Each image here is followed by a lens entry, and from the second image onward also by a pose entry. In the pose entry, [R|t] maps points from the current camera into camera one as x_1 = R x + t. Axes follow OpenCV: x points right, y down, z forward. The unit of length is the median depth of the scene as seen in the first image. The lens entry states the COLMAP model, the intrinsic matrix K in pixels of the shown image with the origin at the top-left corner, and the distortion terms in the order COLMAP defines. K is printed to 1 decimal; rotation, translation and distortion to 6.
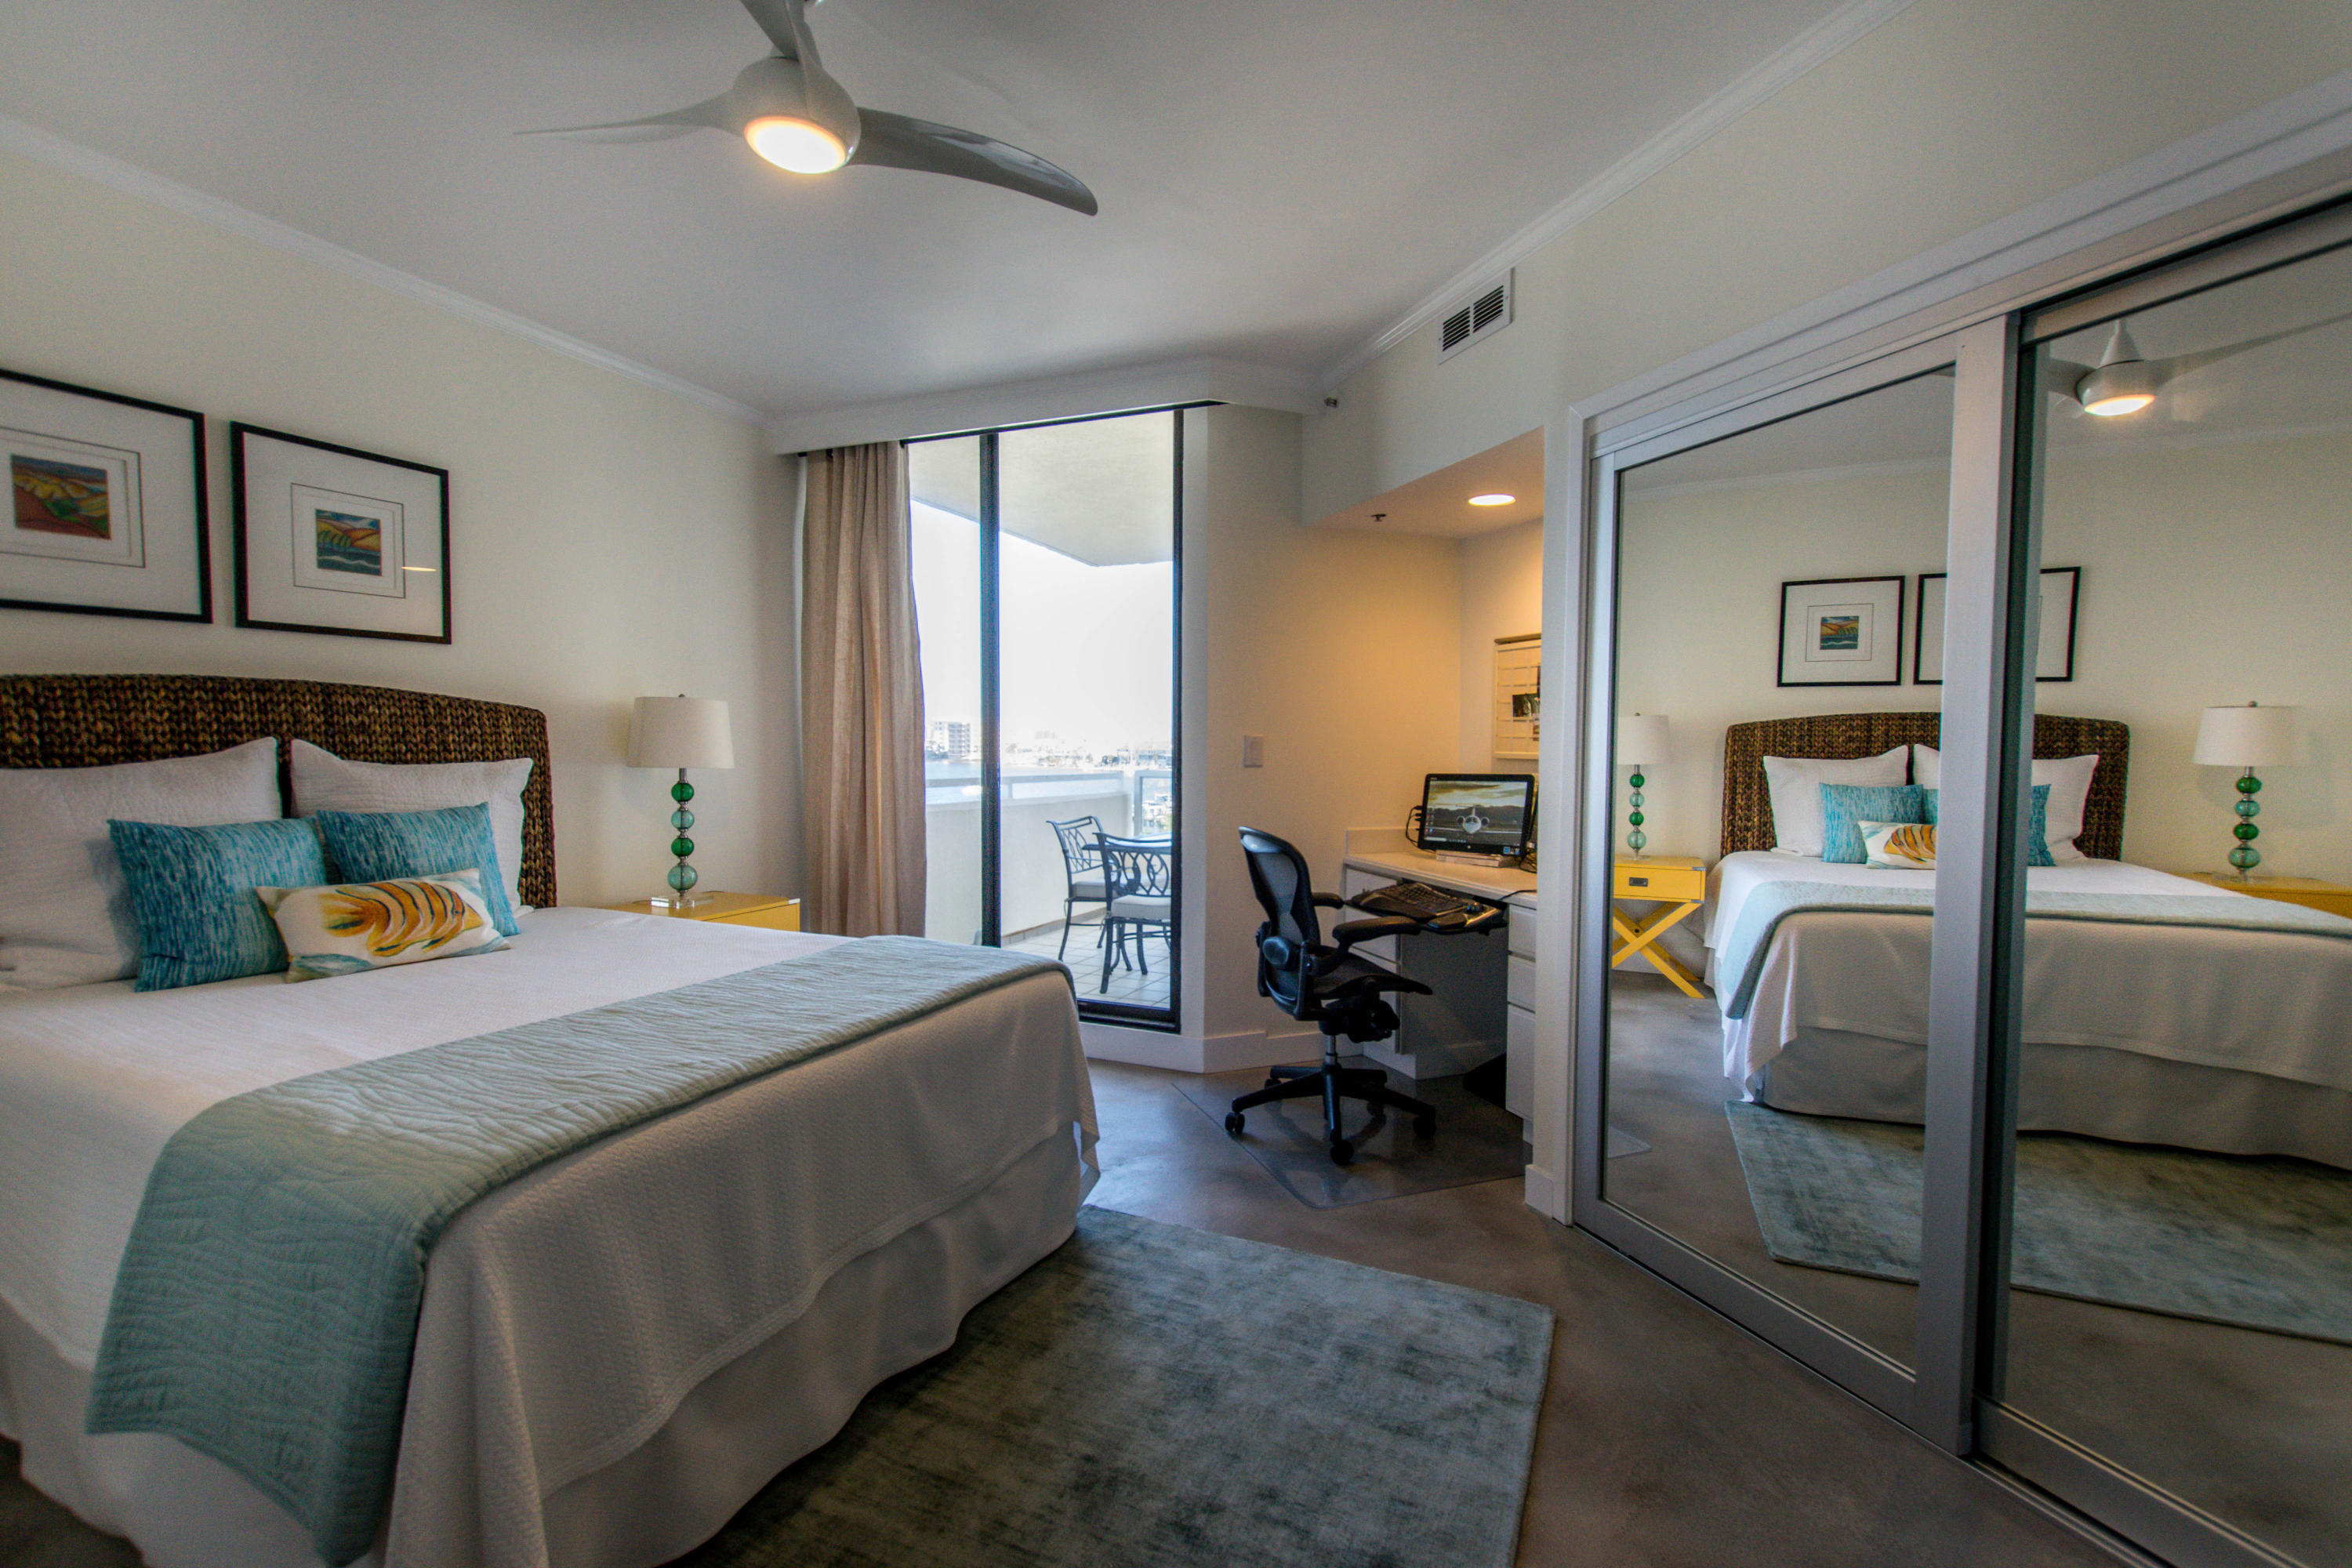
lens RADIAL K [[1030.1, 0, 1176.0], [0, 1030.1, 784.0], [0, 0, 1]] dist [0.001317, -0.000249]
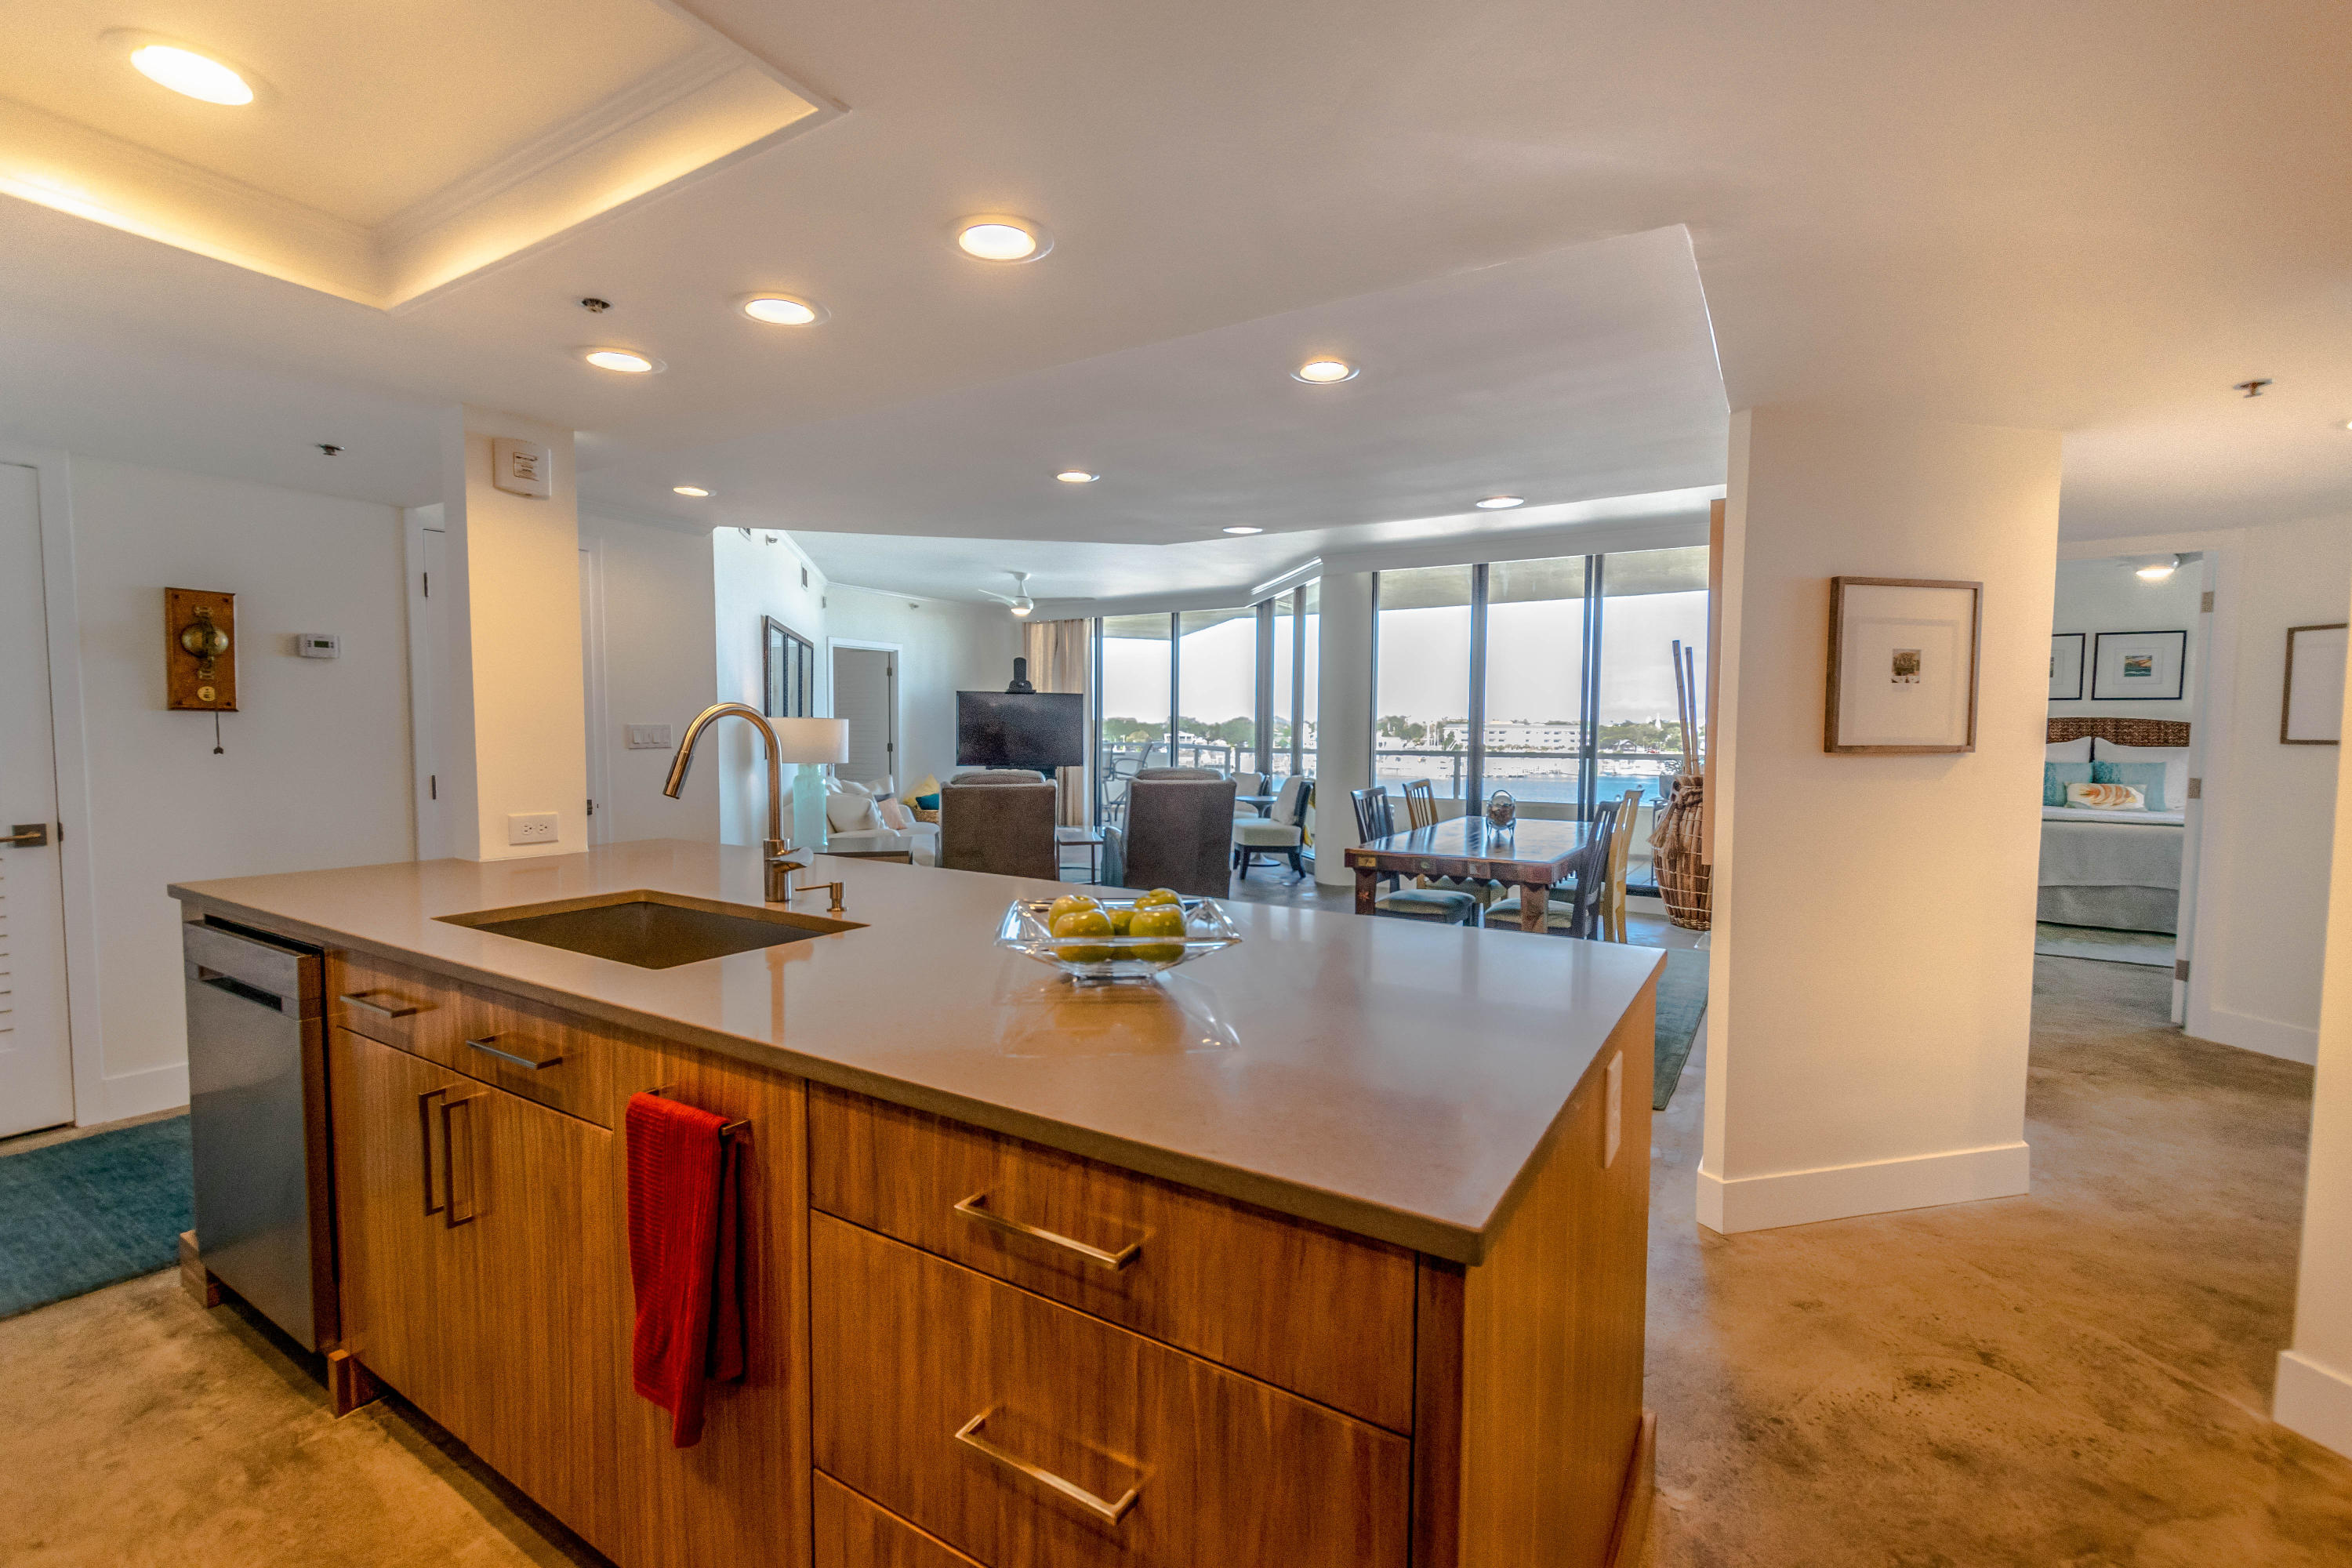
lens RADIAL K [[1030.1, 0, 1176.0], [0, 1030.1, 784.0], [0, 0, 1]] dist [0.001317, -0.000249]
pose [[-0.143966, 0.052831, -0.988171, 2.463686], [-0.052078, 0.996786, 0.060879, 0.048214], [0.988211, 0.060226, -0.140752, -1.206284]]
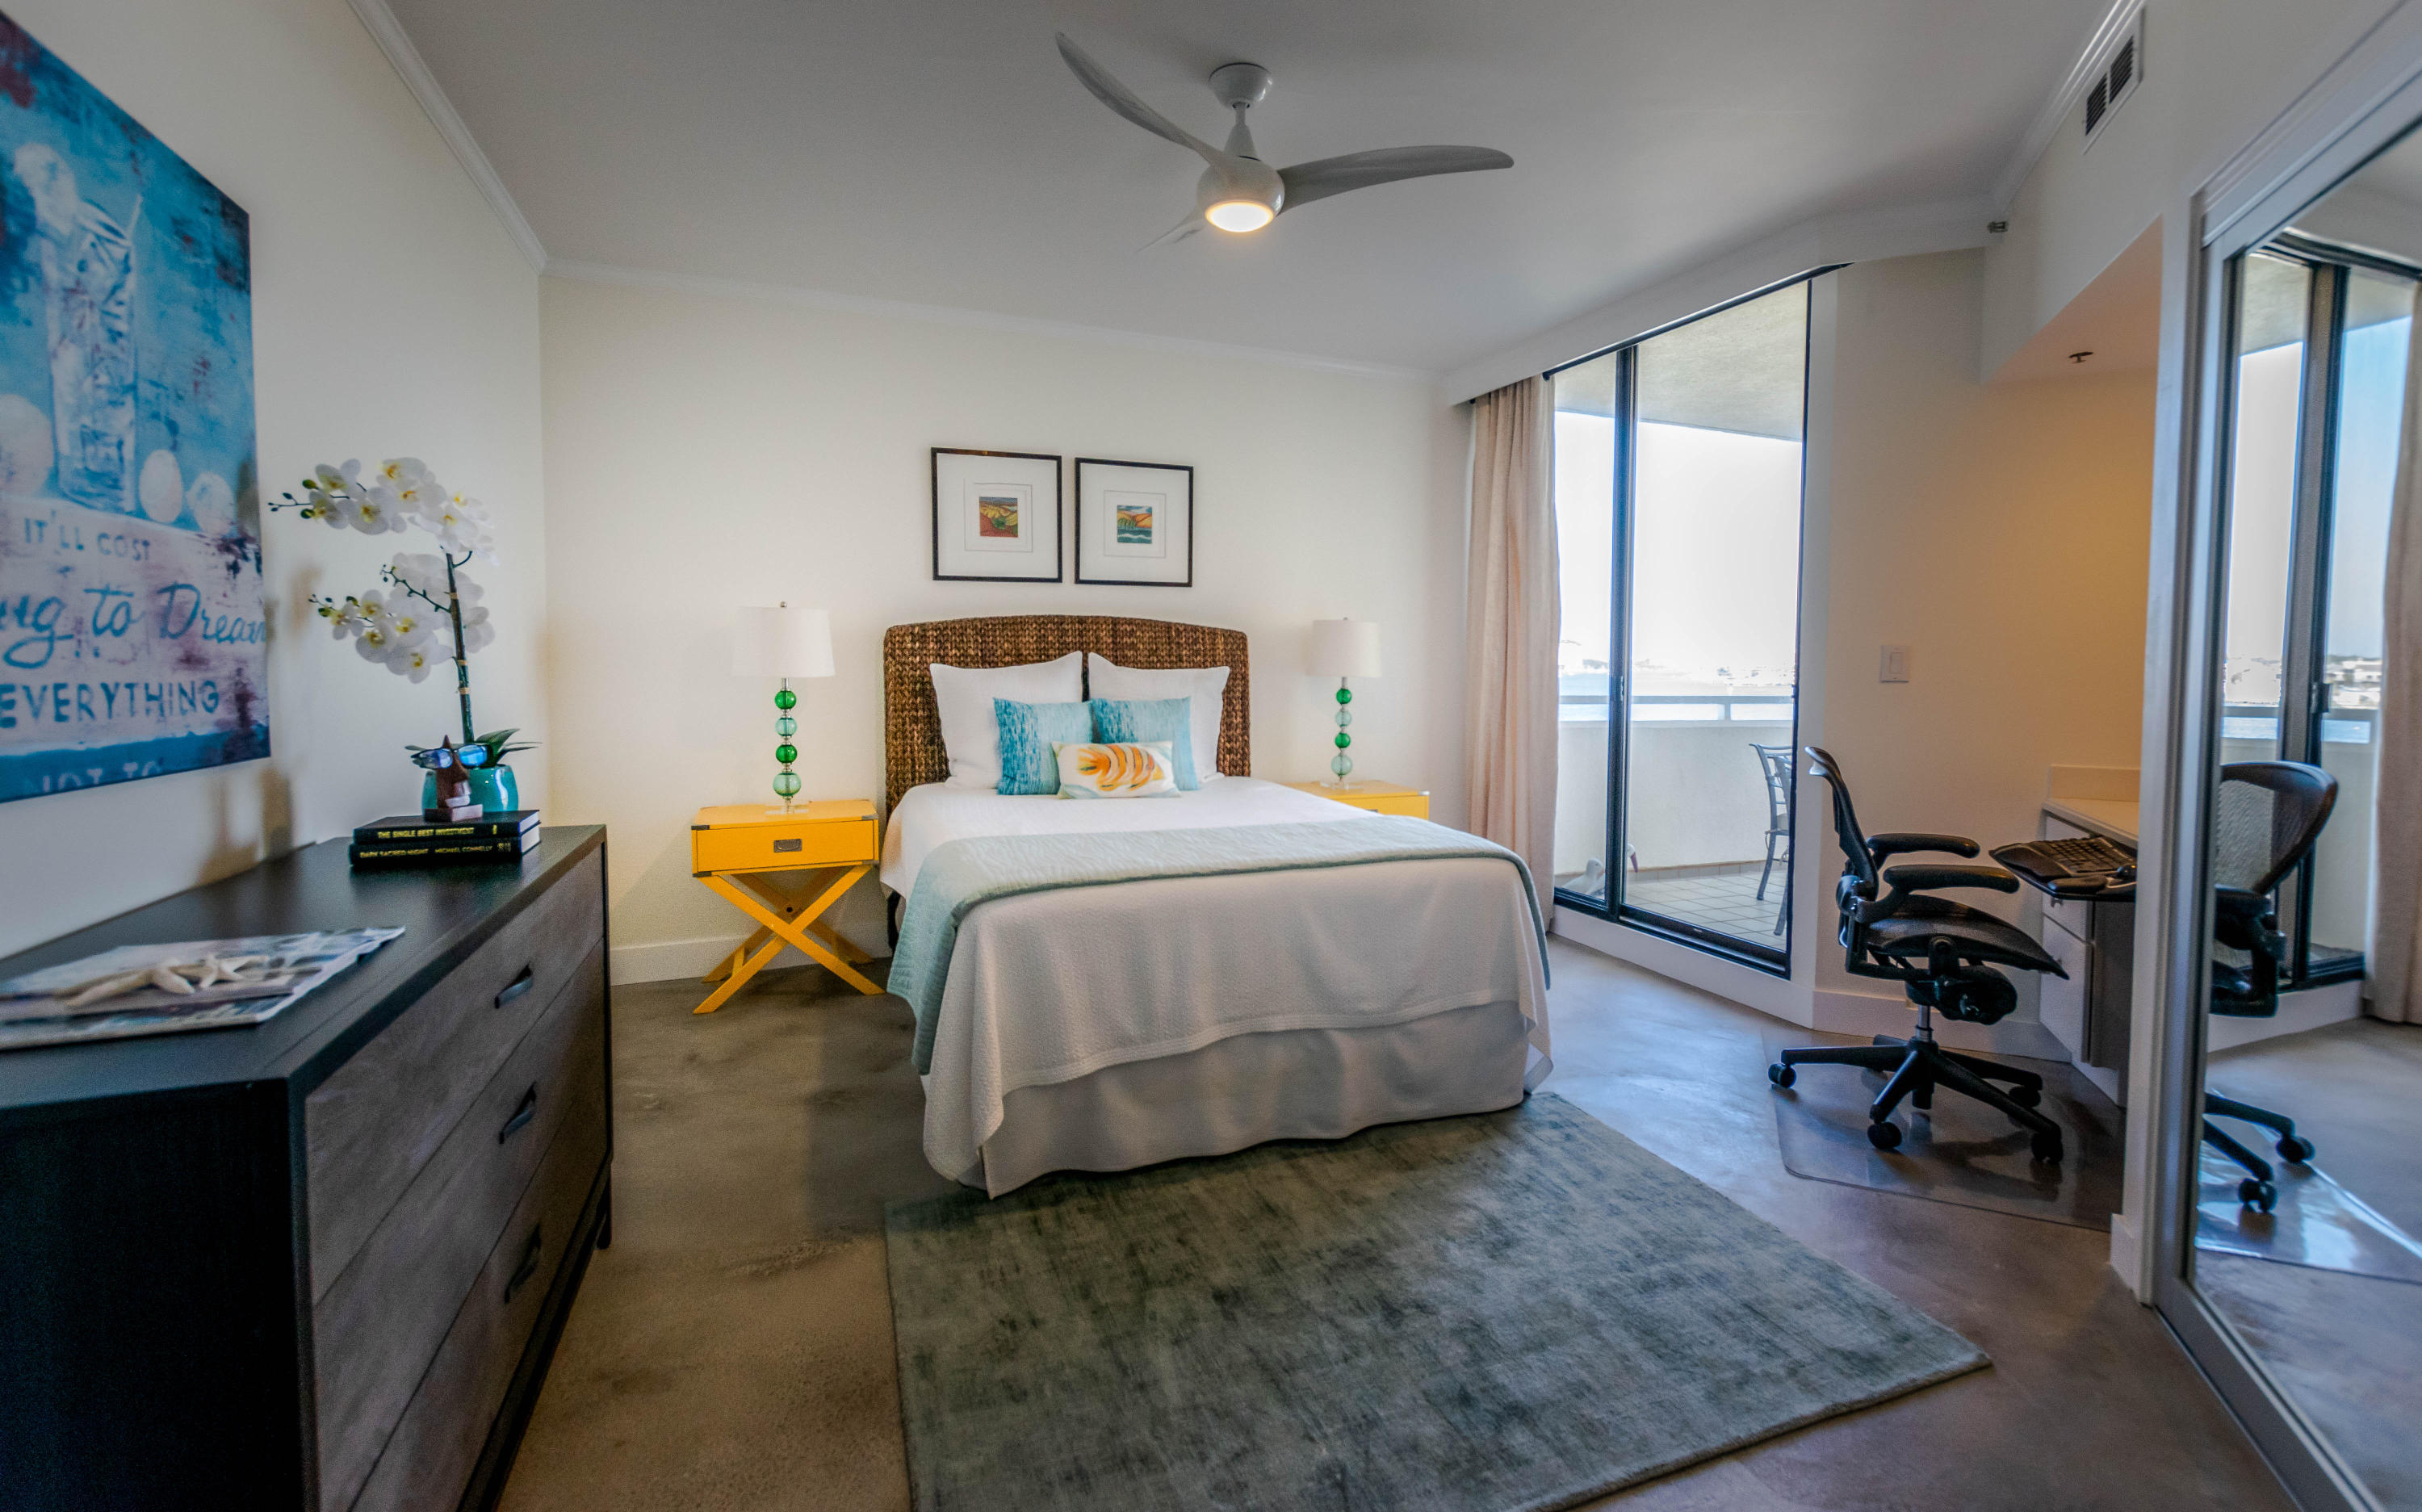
lens RADIAL K [[1048.3, 0, 1210.1], [0, 1048.3, 703.5], [0, 0, 1]] dist [0.009021, -0.008983]
pose [[0.701156, 0.027001, -0.712497, 0.414190], [-0.031010, 0.999492, 0.007360, 0.016439], [0.712334, 0.016934, 0.701637, -0.001420]]
